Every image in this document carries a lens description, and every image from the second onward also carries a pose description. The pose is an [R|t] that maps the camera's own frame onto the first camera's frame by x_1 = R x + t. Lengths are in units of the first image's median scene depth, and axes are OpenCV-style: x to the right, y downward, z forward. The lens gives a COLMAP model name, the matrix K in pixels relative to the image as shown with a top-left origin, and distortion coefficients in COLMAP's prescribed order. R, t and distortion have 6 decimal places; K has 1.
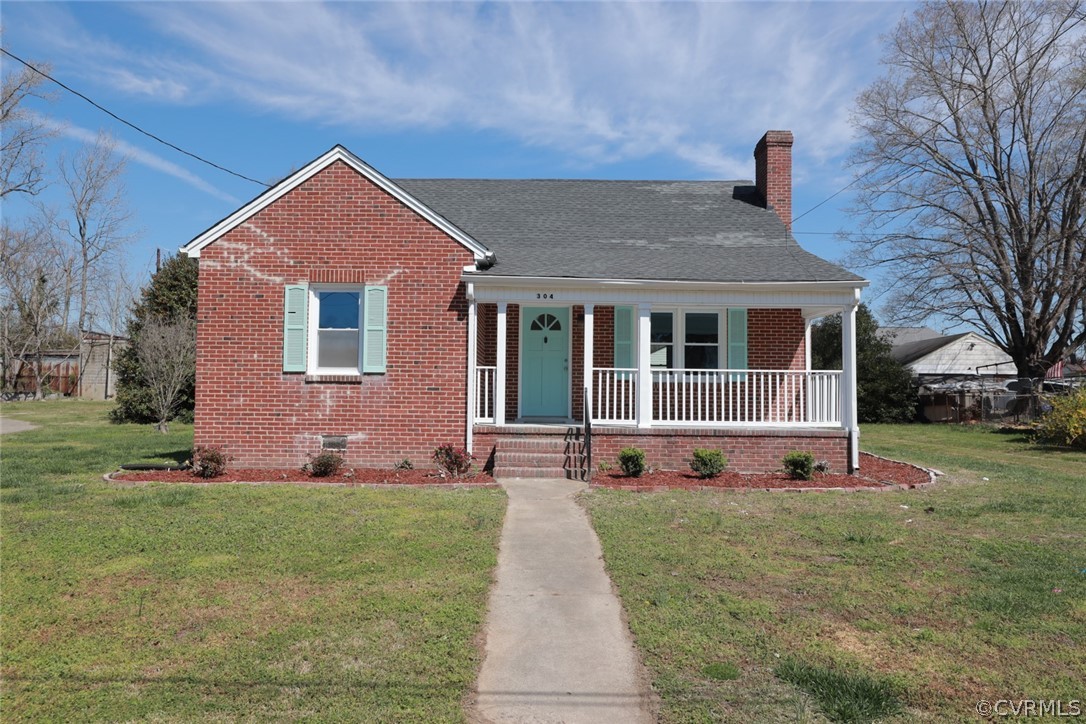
lens RADIAL K [[772.8, 0, 539.4], [0, 772.8, 367.3], [0, 0, 1]] dist [0.004425, 0.004073]
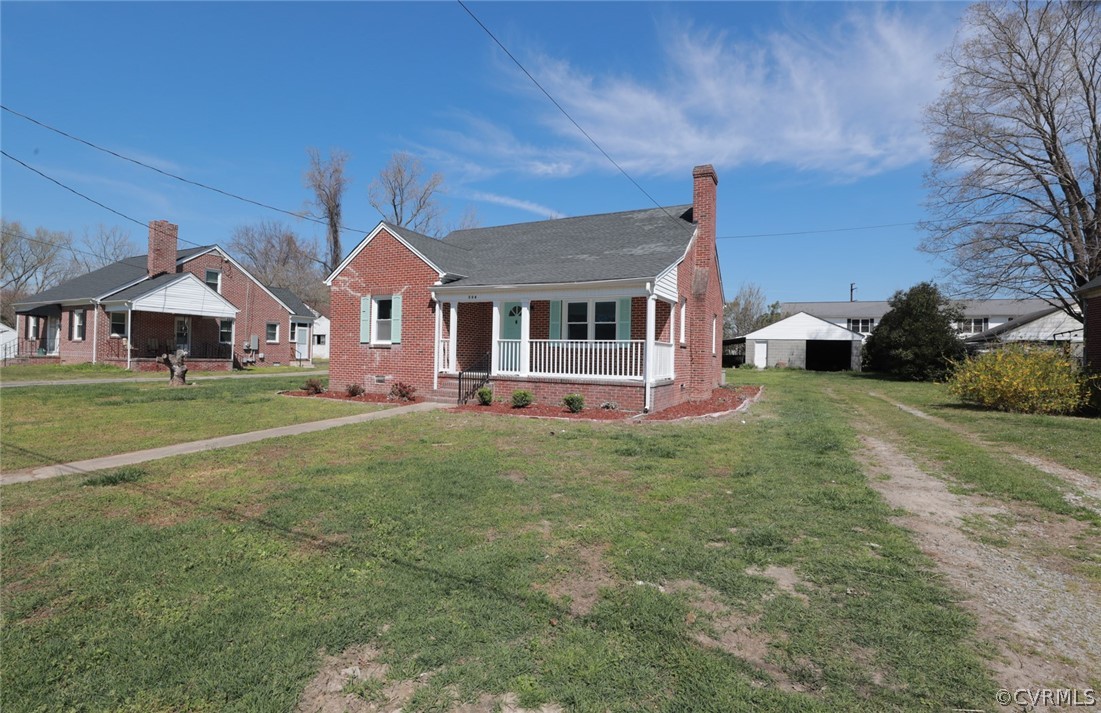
lens RADIAL K [[516.8, 0, 542.3], [0, 516.8, 353.9], [0, 0, 1]] dist [-0.029783, -0.000877]
pose [[0.887622, 0.006324, -0.460529, 0.657948], [0.008604, 0.999504, 0.030308, -0.001087], [0.460492, -0.030865, 0.887127, 0.068066]]
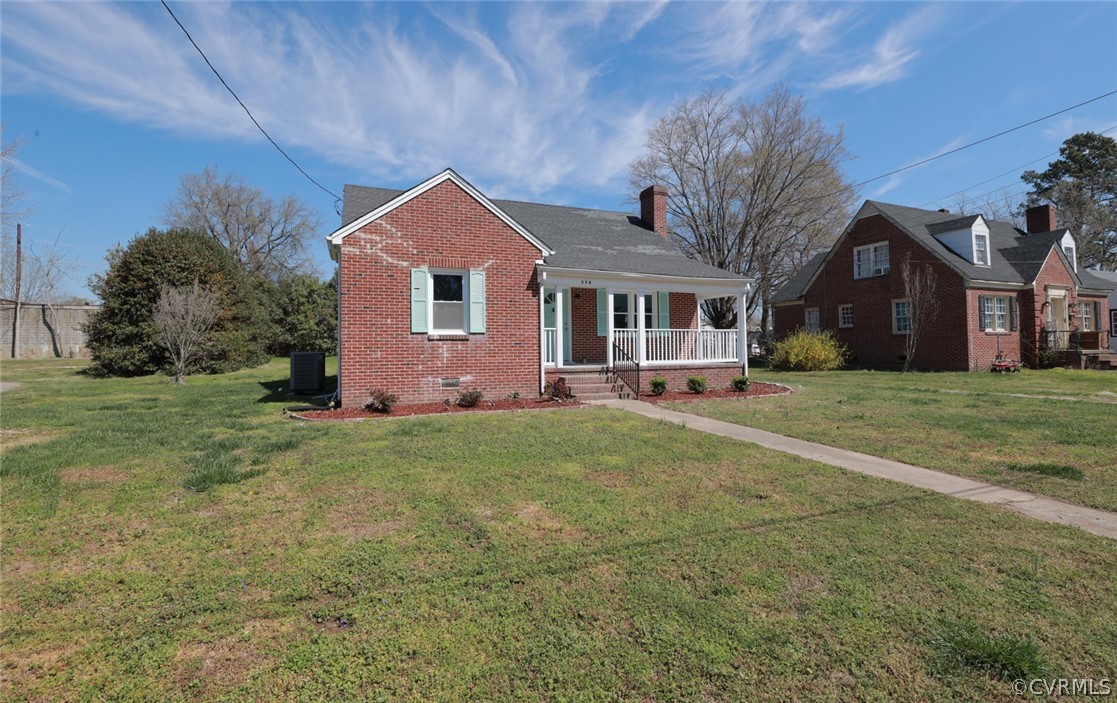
lens RADIAL K [[525.8, 0, 569.5], [0, 525.8, 335.4], [0, 0, 1]] dist [-0.035217, 0.000044]
pose [[0.918463, -0.009709, 0.395389, -0.435685], [0.003153, 0.999847, 0.017228, -0.004174], [-0.395495, -0.014577, 0.918352, 0.050257]]
